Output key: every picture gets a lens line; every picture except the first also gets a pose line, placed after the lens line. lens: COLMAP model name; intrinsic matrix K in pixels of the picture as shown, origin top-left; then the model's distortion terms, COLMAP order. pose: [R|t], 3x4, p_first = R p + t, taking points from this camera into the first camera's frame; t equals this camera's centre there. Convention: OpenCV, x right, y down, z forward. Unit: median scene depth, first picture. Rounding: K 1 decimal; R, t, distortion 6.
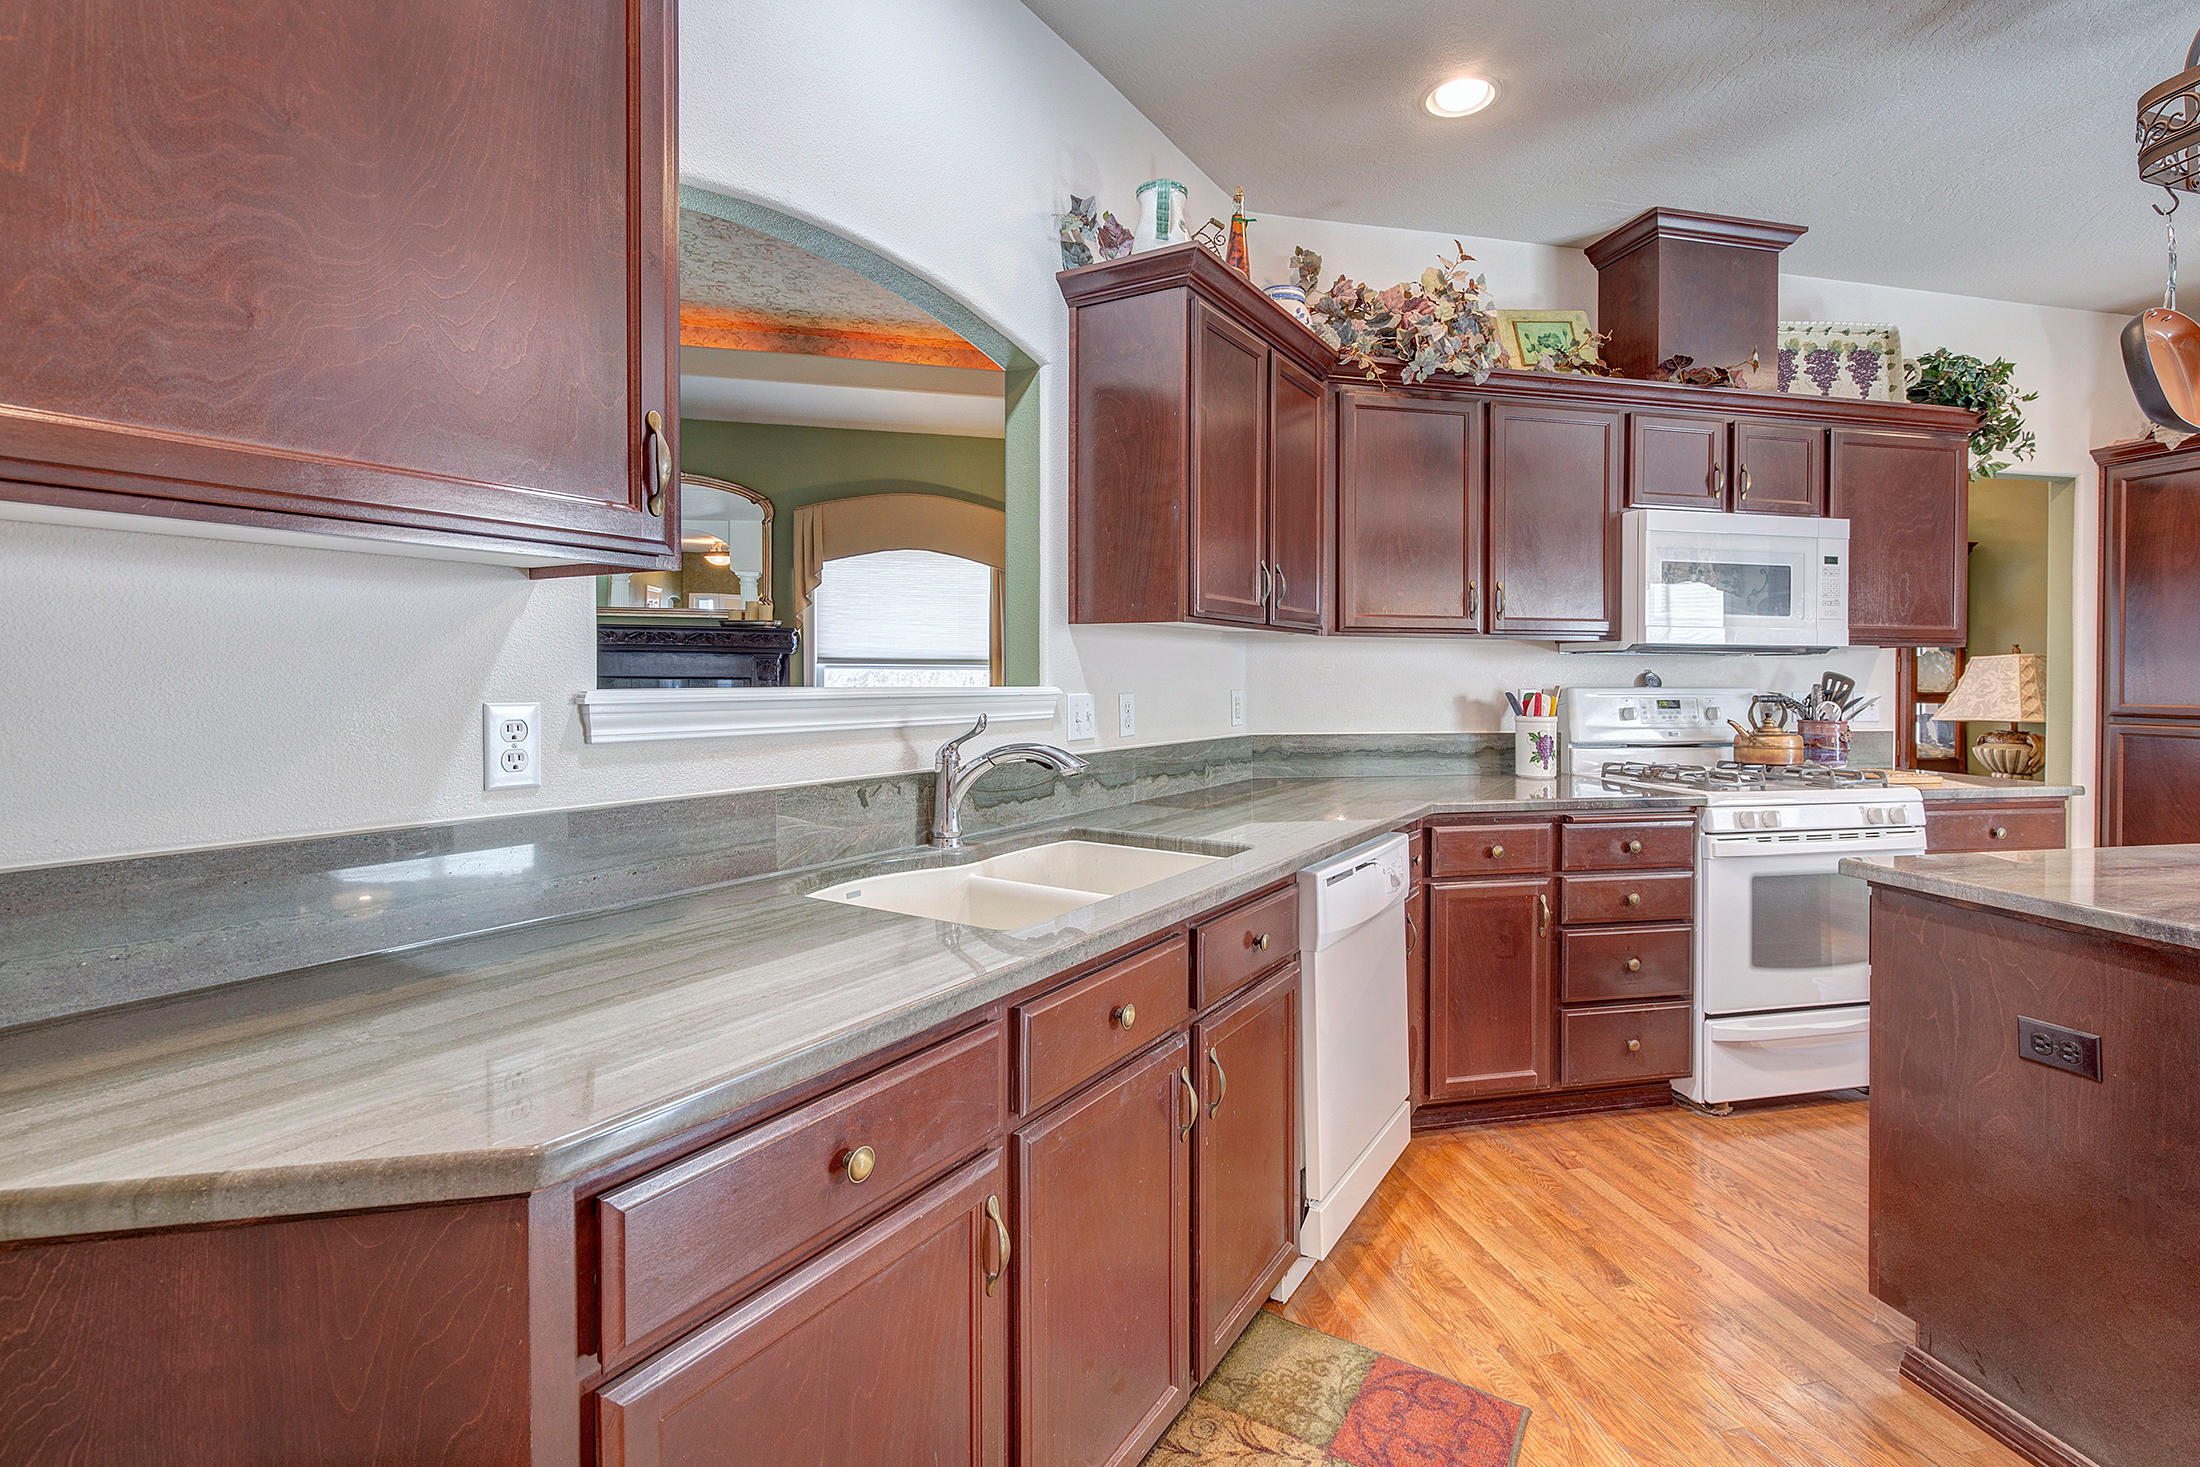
lens RADIAL K [[998.9, 0, 1109.7], [0, 998.9, 711.3], [0, 0, 1]] dist [-0.033513, 0.006435]
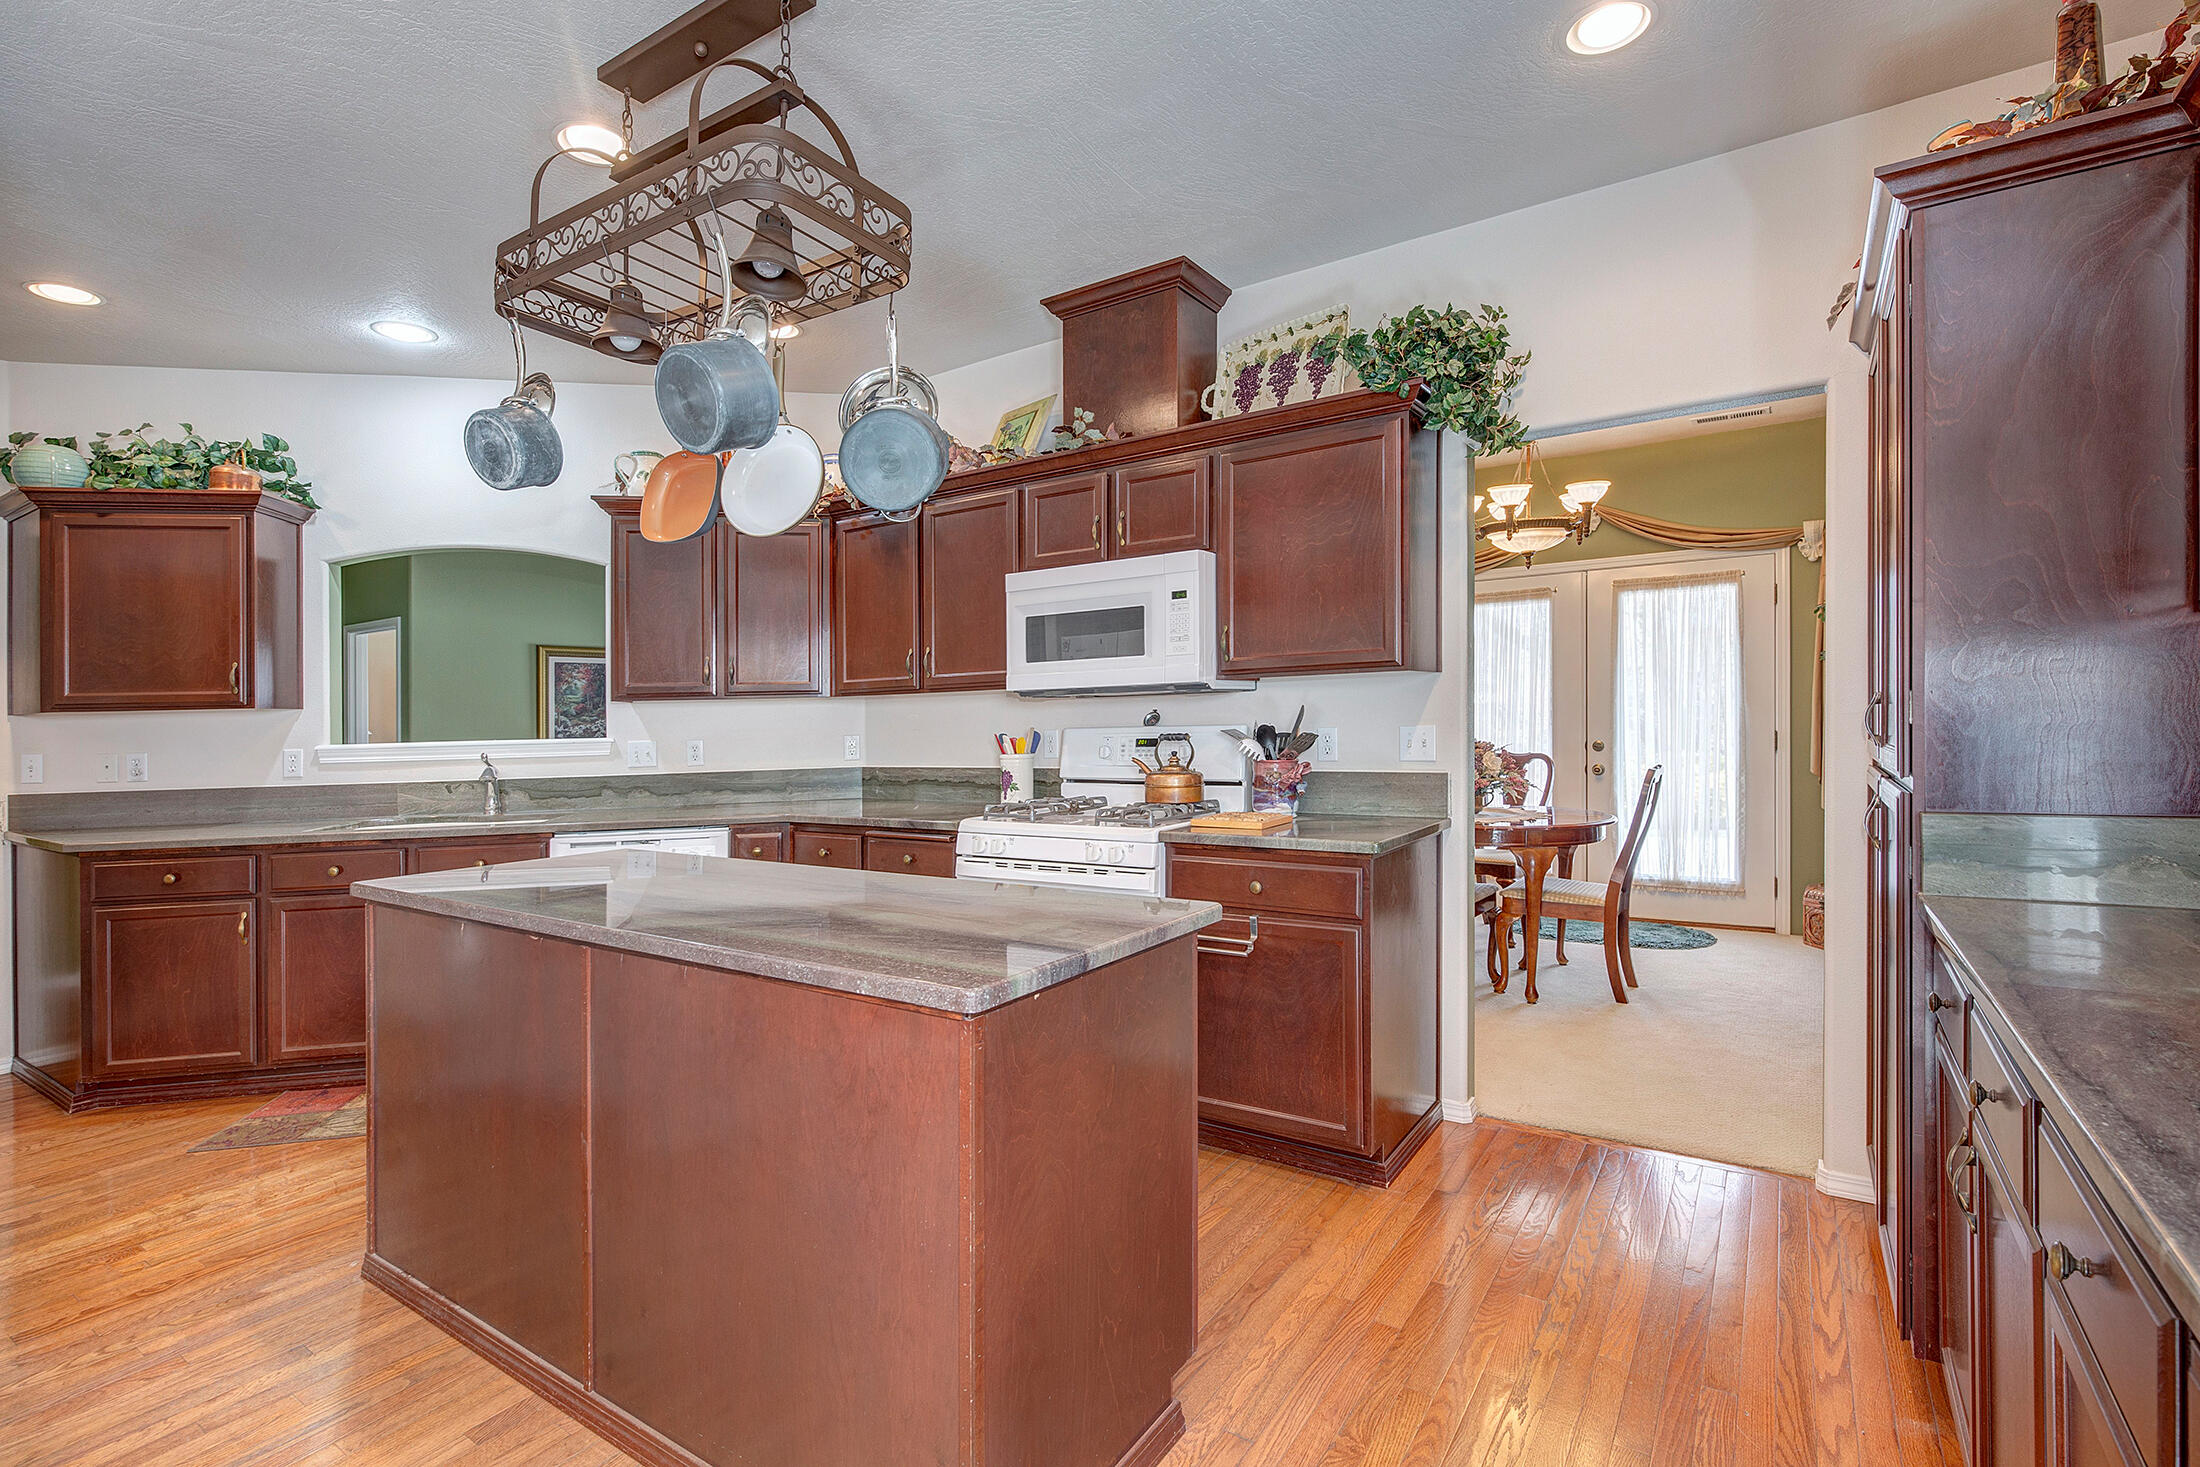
lens RADIAL K [[993.2, 0, 1102.8], [0, 993.2, 738.2], [0, 0, 1]] dist [-0.022340, 0.000485]
pose [[0.715030, -0.009584, -0.699028, 1.373751], [0.003228, 0.999941, -0.010408, -0.001417], [0.699086, 0.005186, 0.715018, 0.244405]]
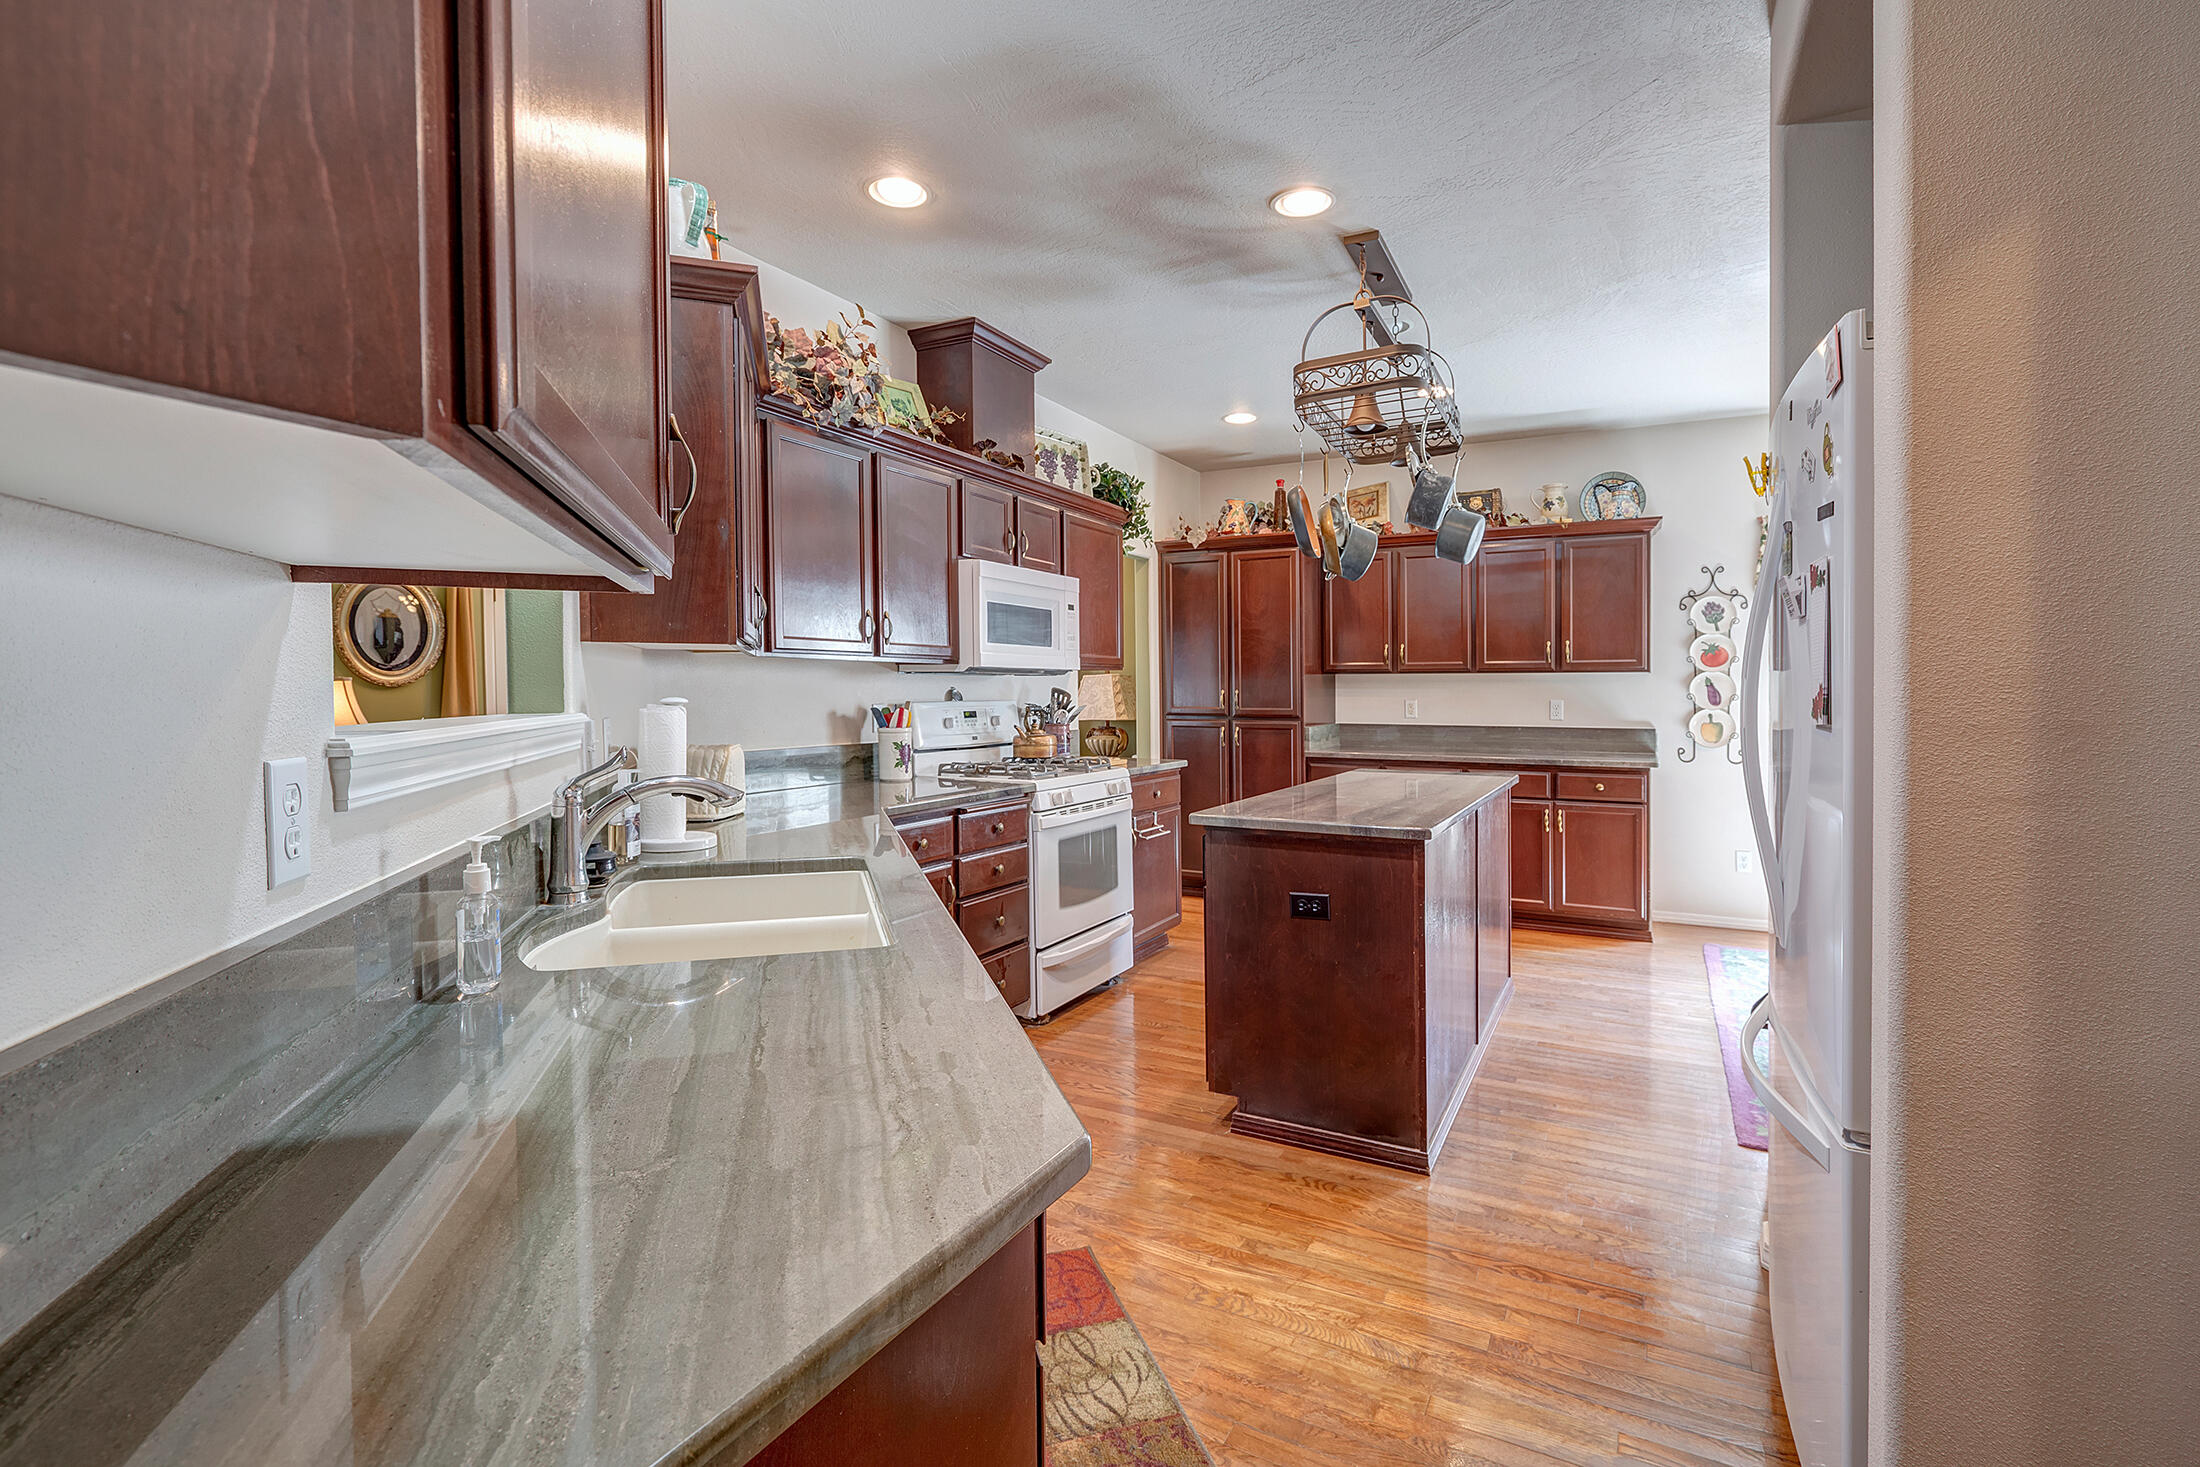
lens RADIAL K [[999.2, 0, 1155.4], [0, 999.2, 725.8], [0, 0, 1]] dist [-0.036994, -0.000001]
pose [[0.612654, -0.033699, 0.789633, -0.307027], [0.030740, 0.999351, 0.018798, -0.010181], [-0.789753, 0.012756, 0.613292, 0.048409]]
